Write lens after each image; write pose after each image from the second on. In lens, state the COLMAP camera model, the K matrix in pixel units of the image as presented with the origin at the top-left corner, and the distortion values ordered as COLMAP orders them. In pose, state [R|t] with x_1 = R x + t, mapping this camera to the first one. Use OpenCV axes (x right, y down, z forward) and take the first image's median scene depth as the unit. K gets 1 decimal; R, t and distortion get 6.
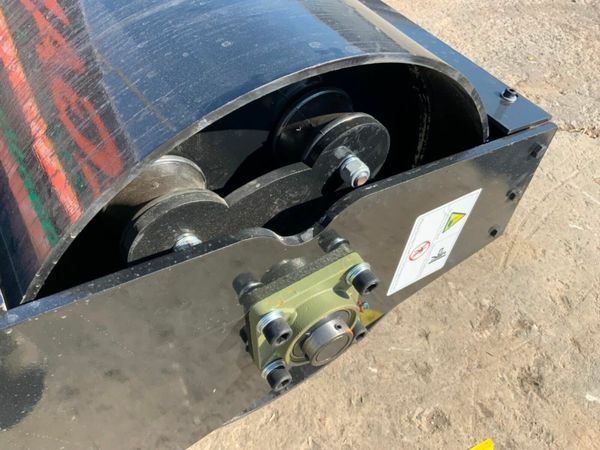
lens RADIAL K [[502.0, 0, 301.2], [0, 502.0, 227.0], [0, 0, 1]] dist [0.038573, -0.096734]
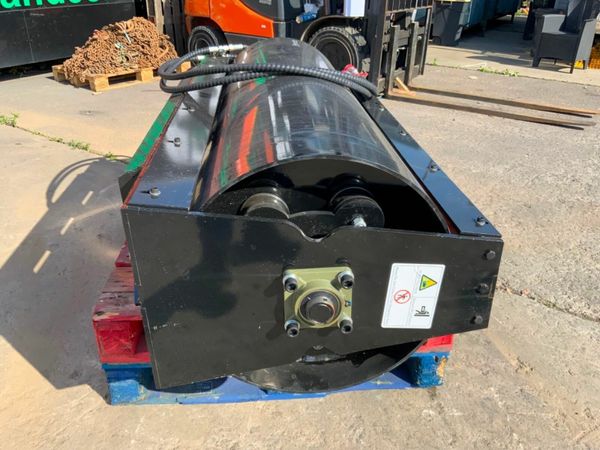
lens RADIAL K [[498.0, 0, 301.4], [0, 498.0, 226.4], [0, 0, 1]] dist [0.049247, -0.095888]
pose [[0.877409, 0.188611, -0.441112, 0.306650], [-0.347209, 0.884161, -0.312577, 0.229606], [0.331058, 0.427416, 0.841258, -0.273773]]
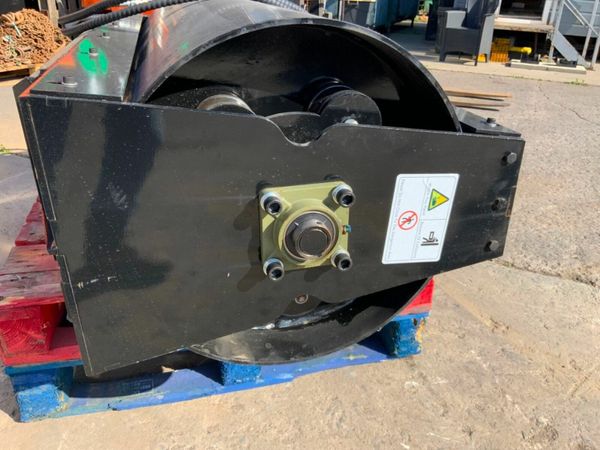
lens RADIAL K [[498.0, 0, 301.4], [0, 498.0, 226.4], [0, 0, 1]] dist [0.049247, -0.095888]
pose [[0.949186, 0.117154, -0.292097, 0.175186], [-0.228753, 0.894257, -0.384677, 0.305273], [0.216144, 0.431948, 0.875616, -0.081918]]
